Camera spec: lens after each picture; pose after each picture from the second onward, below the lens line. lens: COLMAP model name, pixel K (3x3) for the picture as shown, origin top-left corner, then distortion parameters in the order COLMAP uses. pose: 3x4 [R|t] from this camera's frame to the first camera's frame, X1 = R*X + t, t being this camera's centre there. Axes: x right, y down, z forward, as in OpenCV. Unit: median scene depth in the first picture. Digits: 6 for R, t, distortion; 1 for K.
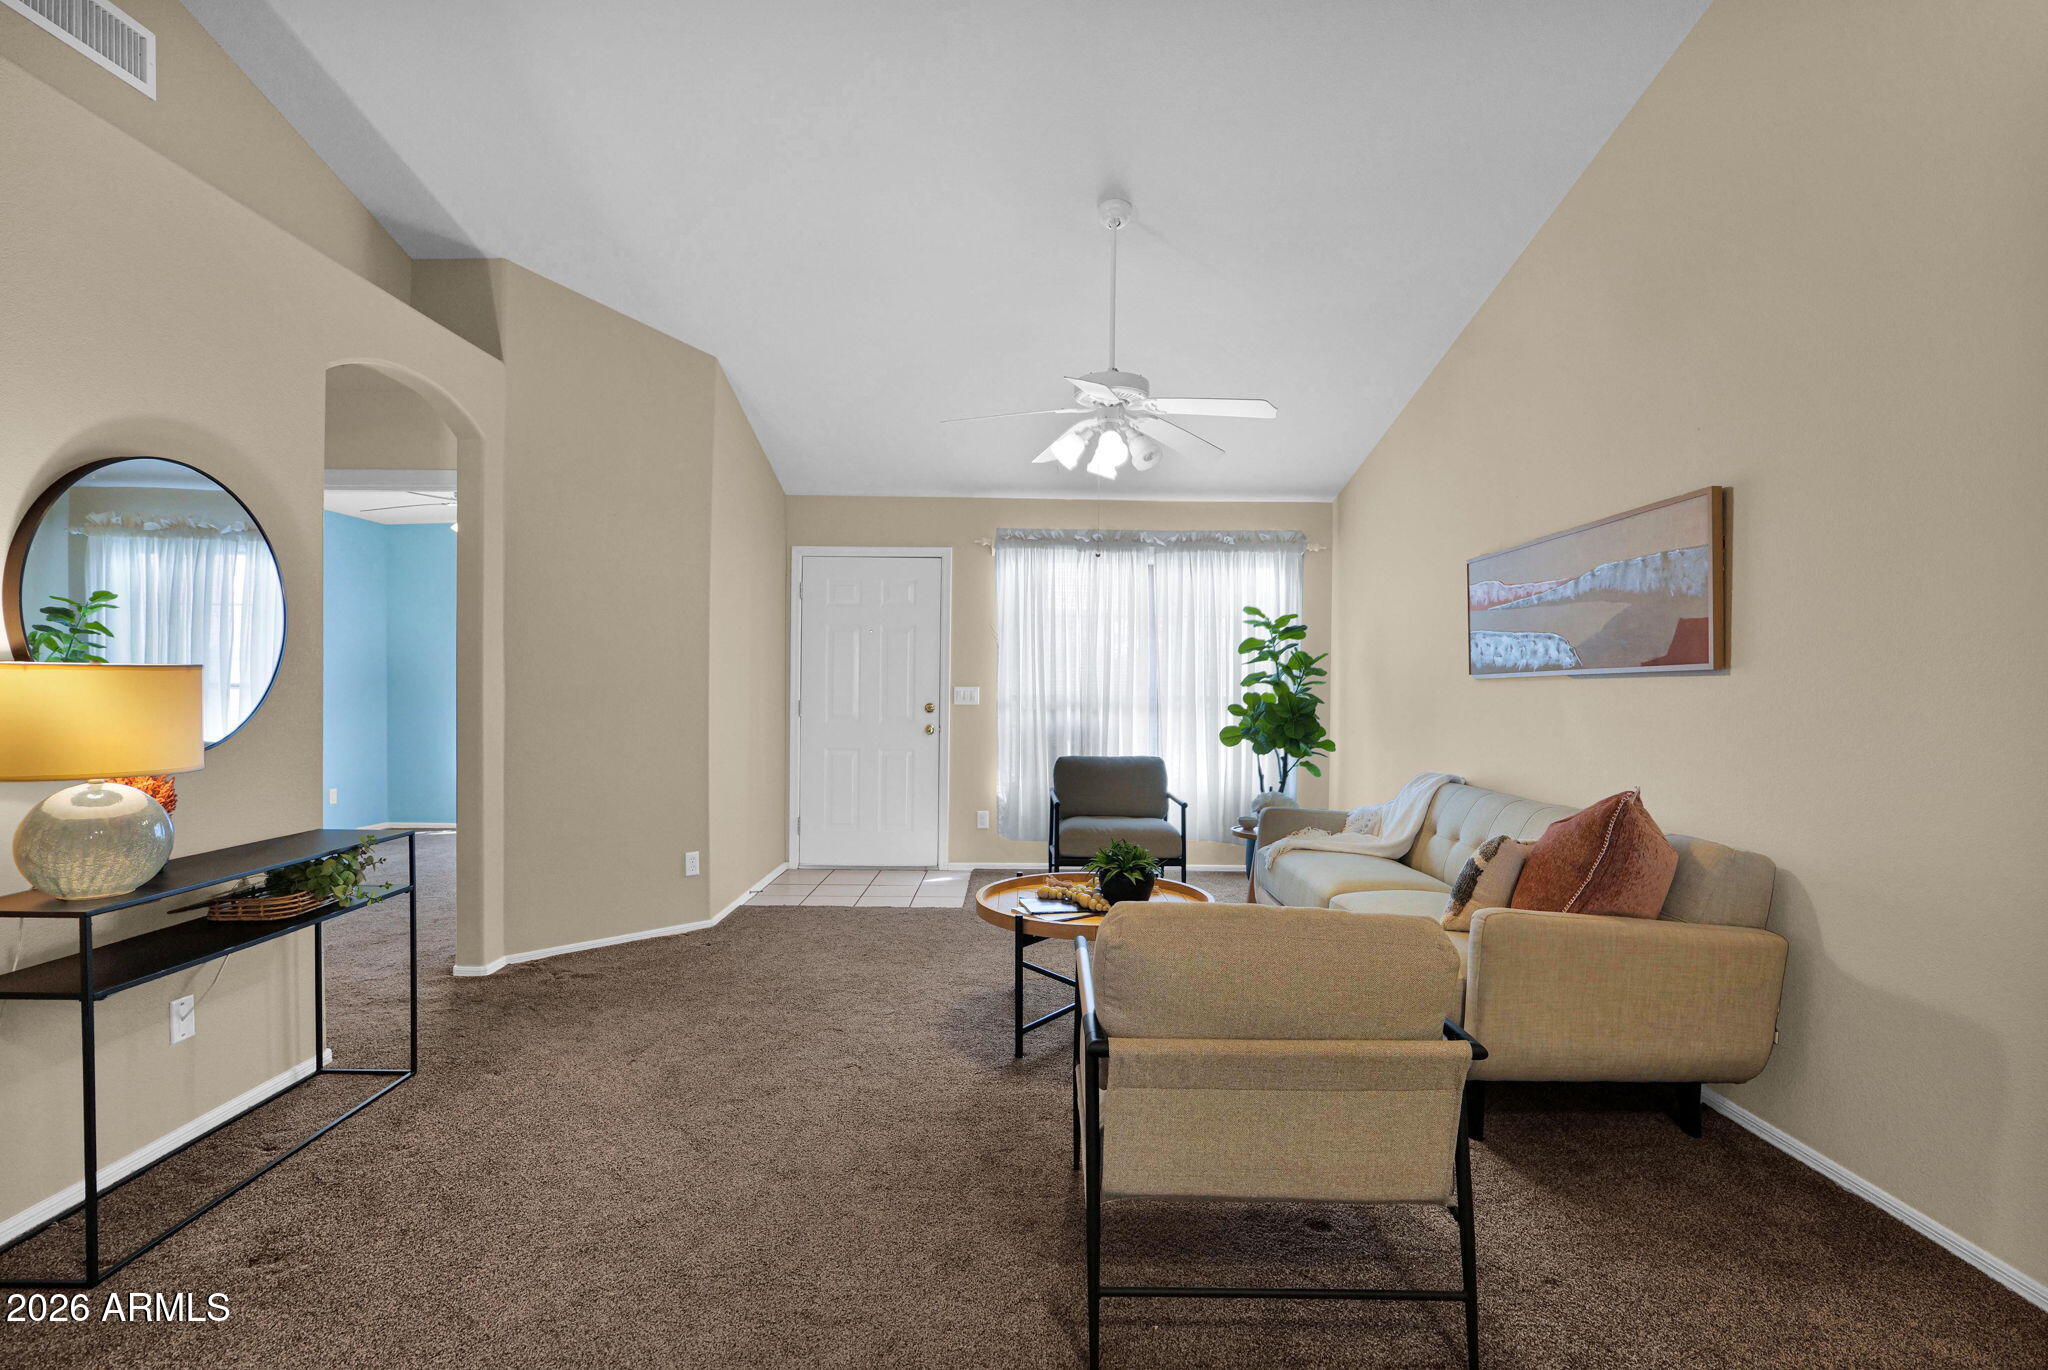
lens RADIAL K [[962.0, 0, 1027.6], [0, 962.0, 688.6], [0, 0, 1]] dist [-0.021889, 0.001862]
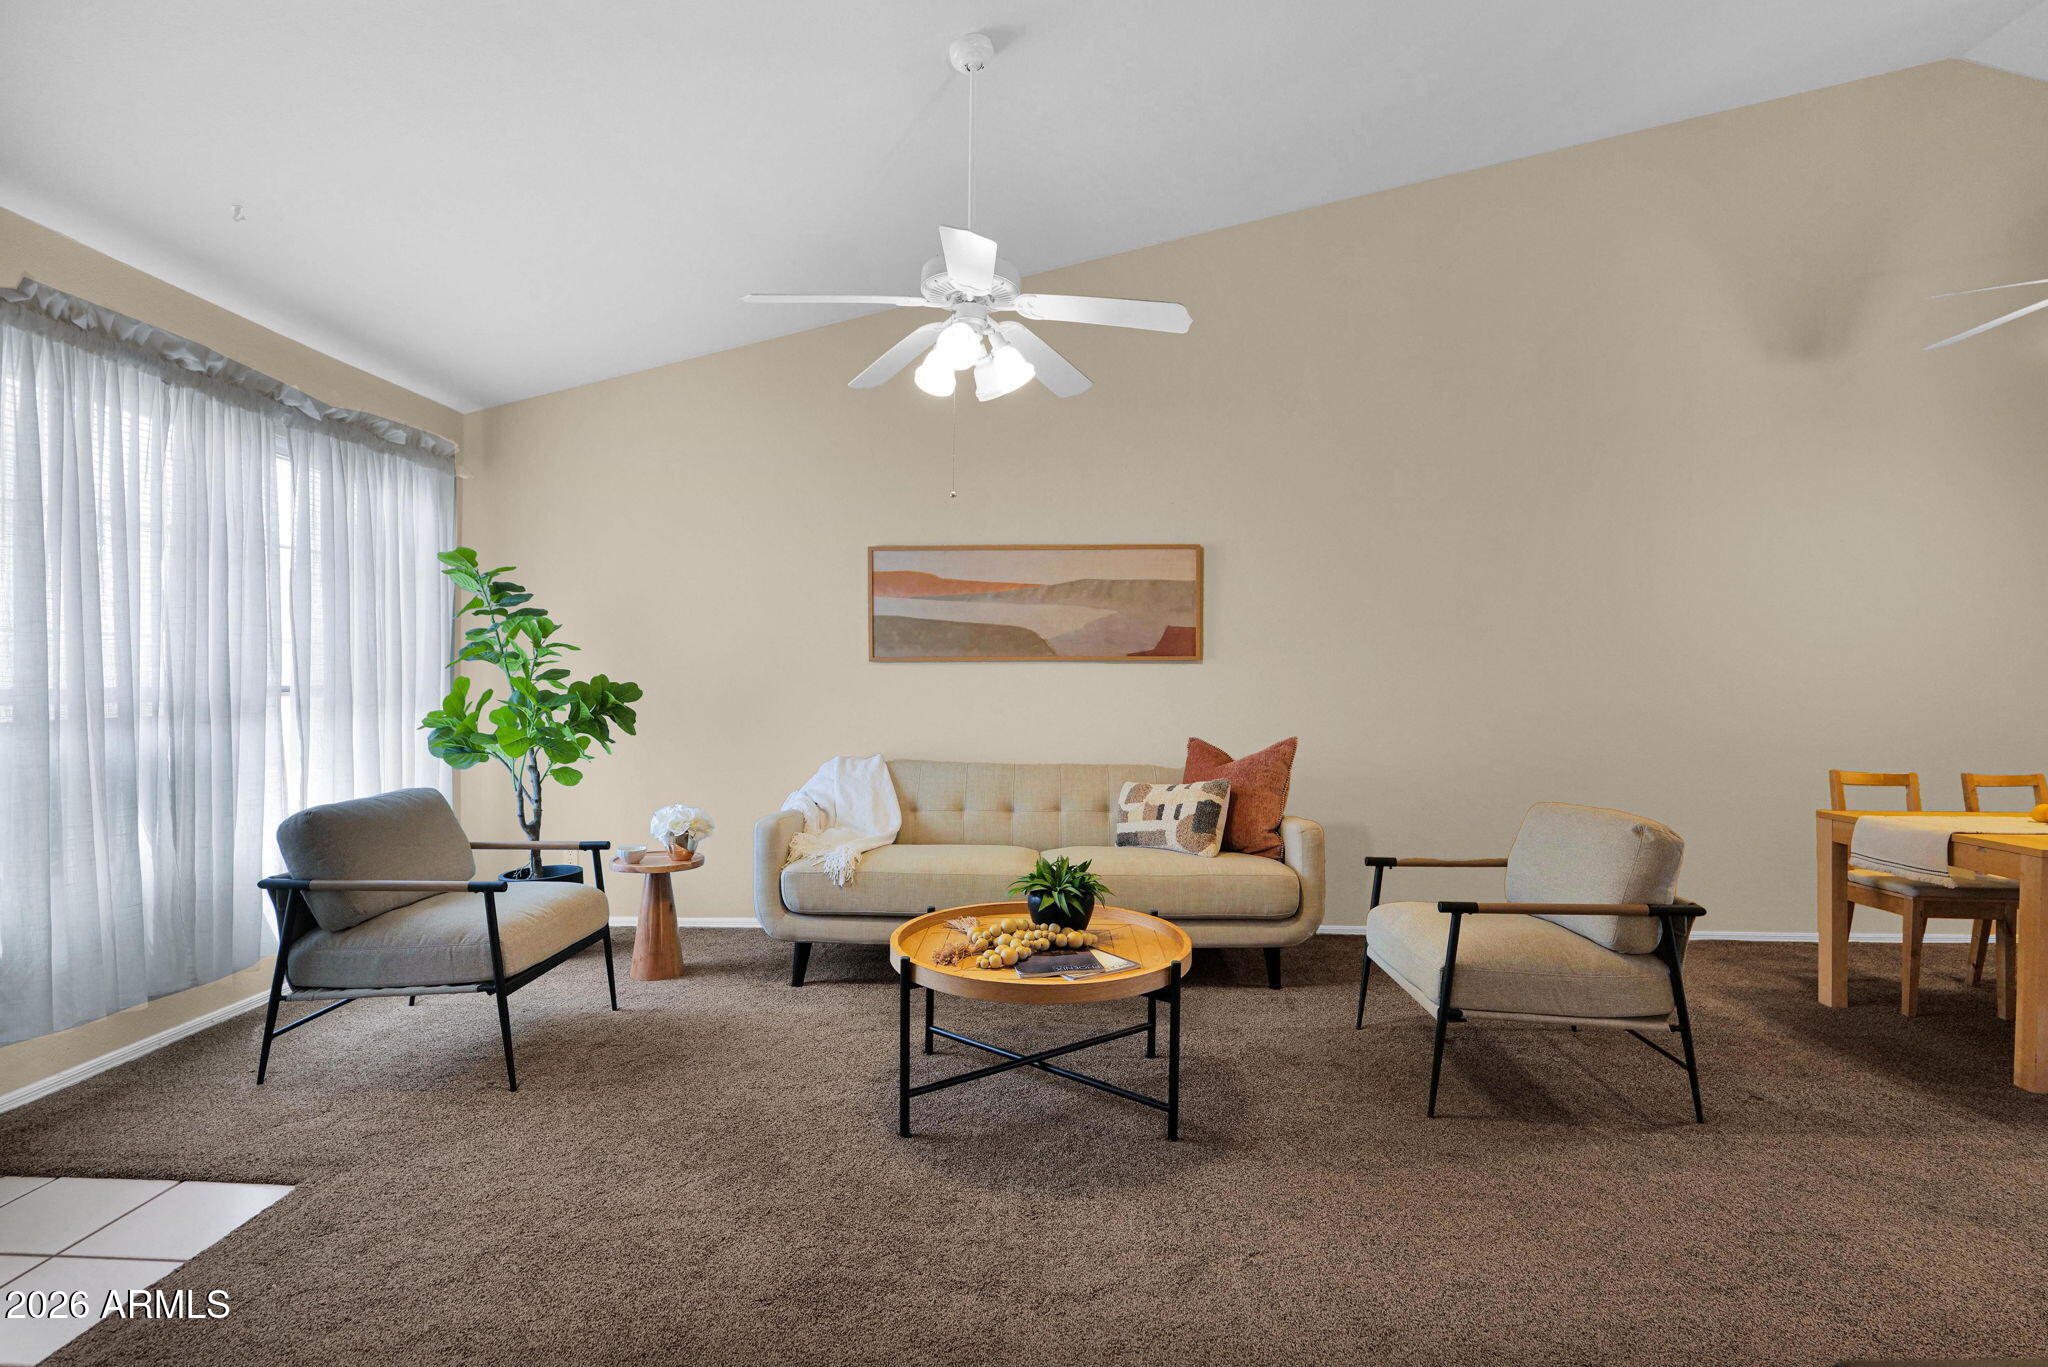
lens RADIAL K [[962.0, 0, 1027.6], [0, 962.0, 687.1], [0, 0, 1]] dist [-0.021889, 0.001862]
pose [[0.034869, -0.017277, 0.999243, -0.447973], [-0.004330, 0.999839, 0.017438, -0.001578], [-0.999382, -0.004935, 0.034789, 0.607639]]
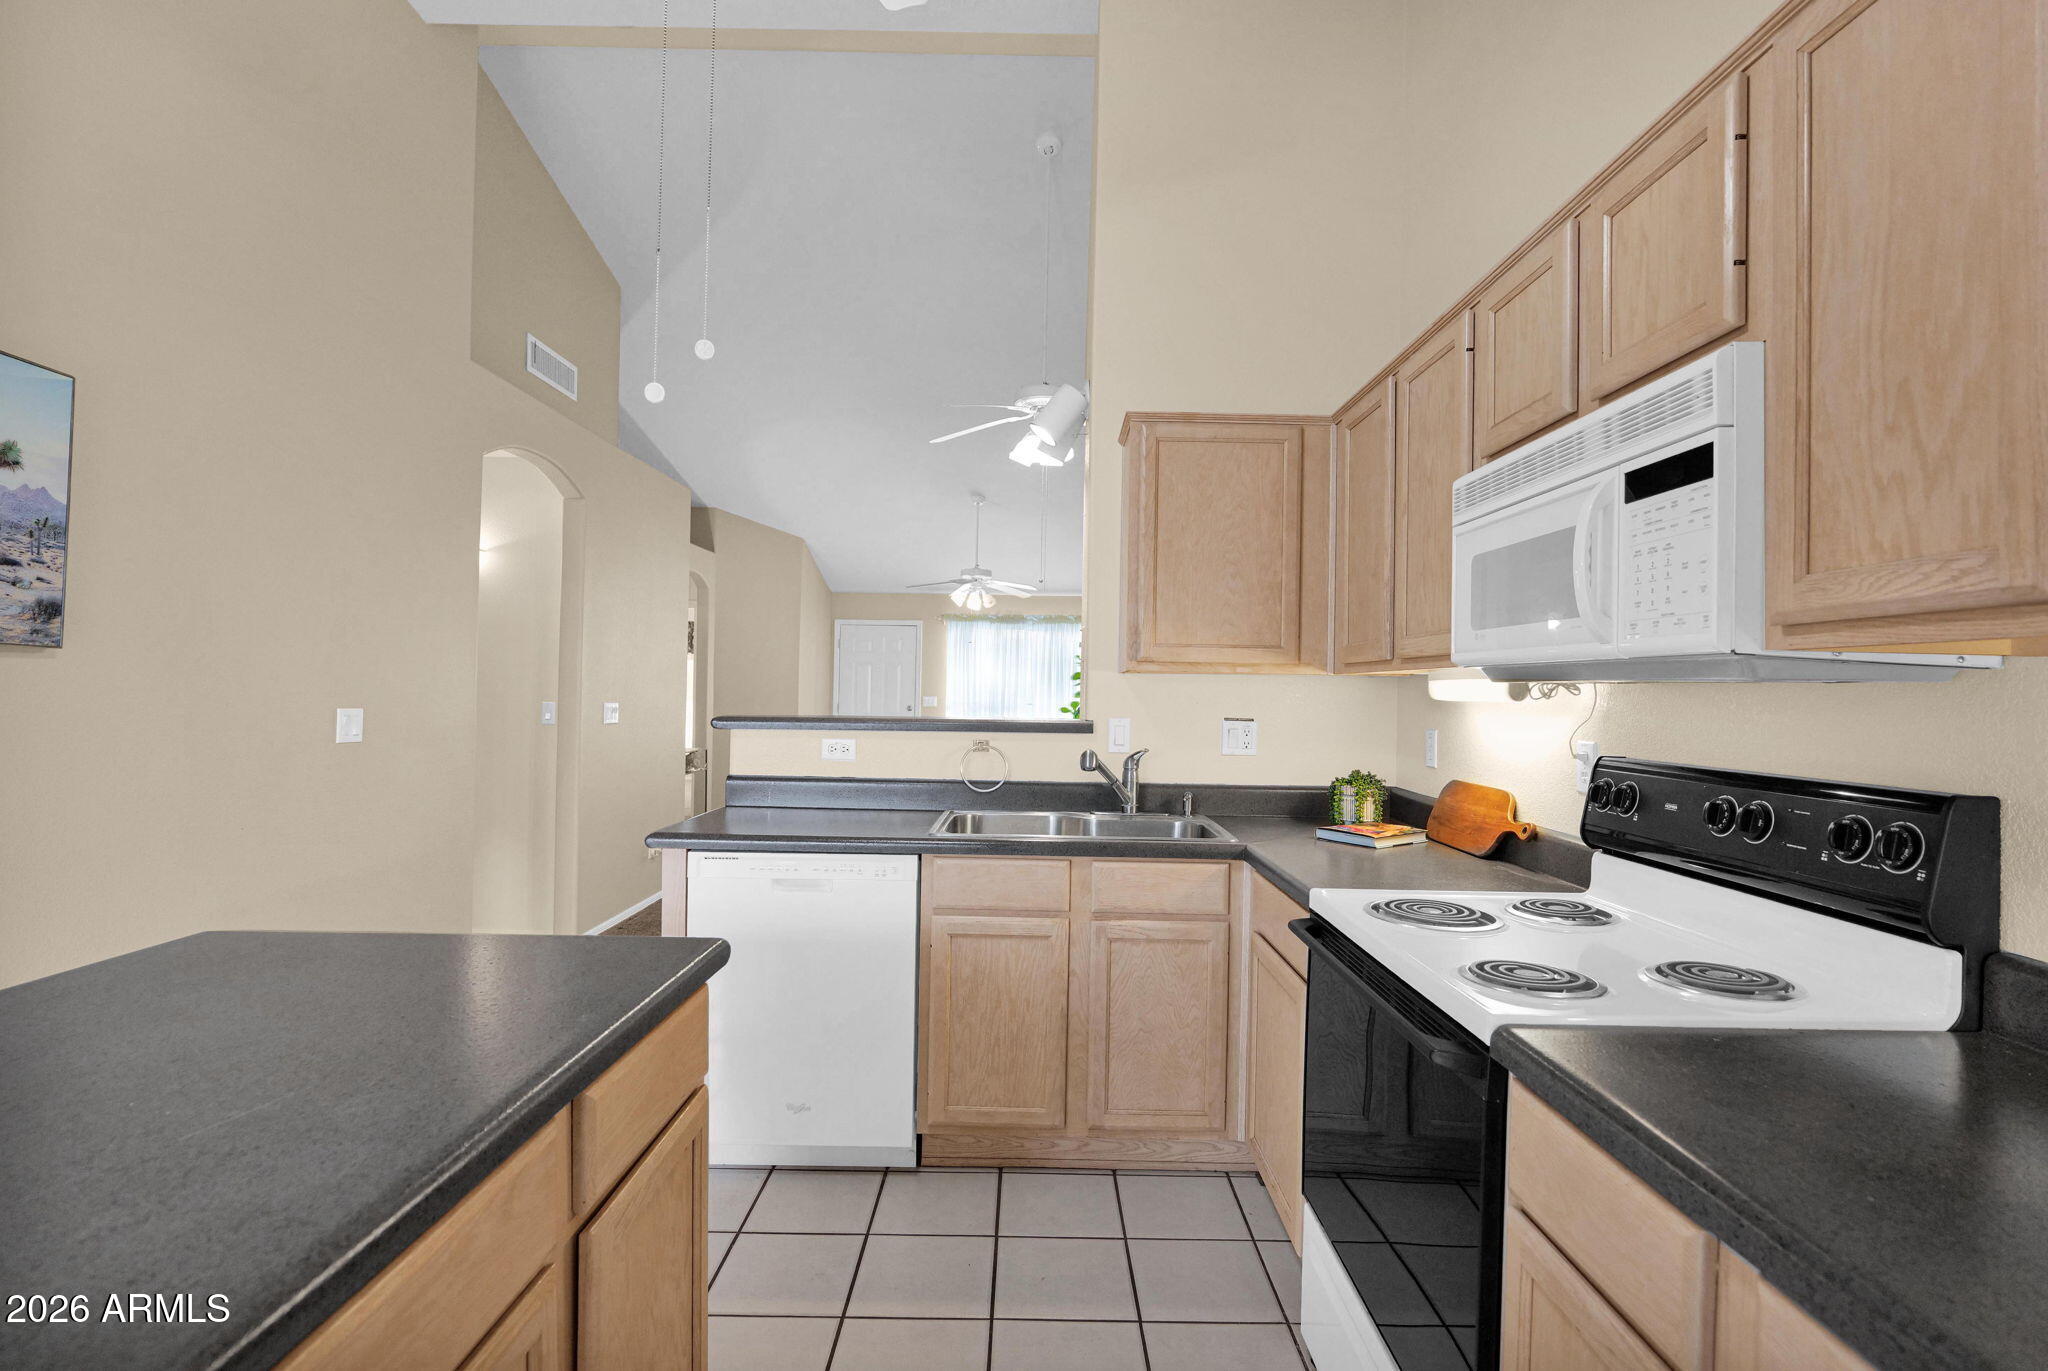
lens RADIAL K [[962.0, 0, 1027.6], [0, 962.0, 689.1], [0, 0, 1]] dist [-0.021889, 0.001862]
pose [[0.999875, 0.004499, -0.015155, 0.166666], [-0.004640, 0.999946, -0.009321, -0.000834], [0.015112, 0.009391, 0.999842, -0.916098]]
